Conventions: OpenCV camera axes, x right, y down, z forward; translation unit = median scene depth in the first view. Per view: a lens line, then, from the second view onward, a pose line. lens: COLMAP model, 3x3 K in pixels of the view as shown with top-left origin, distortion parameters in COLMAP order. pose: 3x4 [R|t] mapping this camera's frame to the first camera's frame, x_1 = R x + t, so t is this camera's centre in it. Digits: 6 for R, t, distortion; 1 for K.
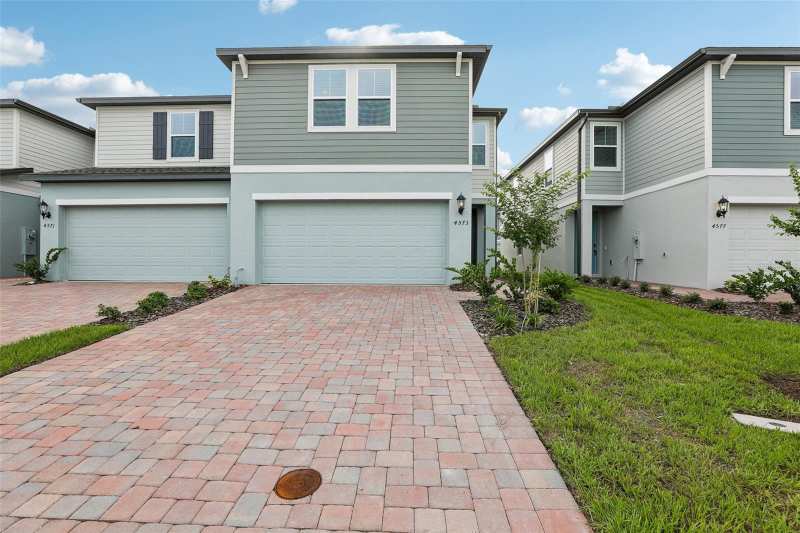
lens RADIAL K [[362.9, 0, 400.0], [0, 362.9, 266.5], [0, 0, 1]] dist [-0.014580, 0.000513]
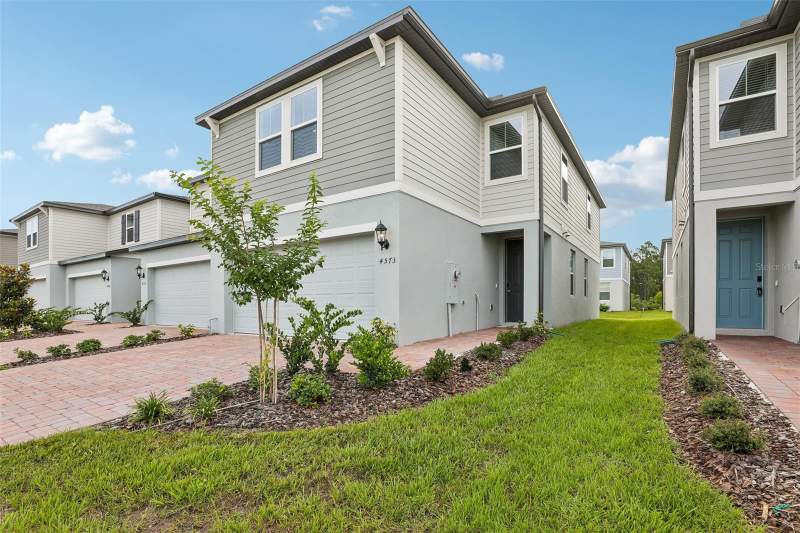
lens RADIAL K [[367.2, 0, 400.3], [0, 367.2, 305.8], [0, 0, 1]] dist [-0.003715, -0.000722]
pose [[0.850568, -0.004396, -0.525847, 0.592693], [0.001132, 0.999978, -0.006529, -0.021704], [0.525865, 0.004958, 0.850554, 0.368722]]
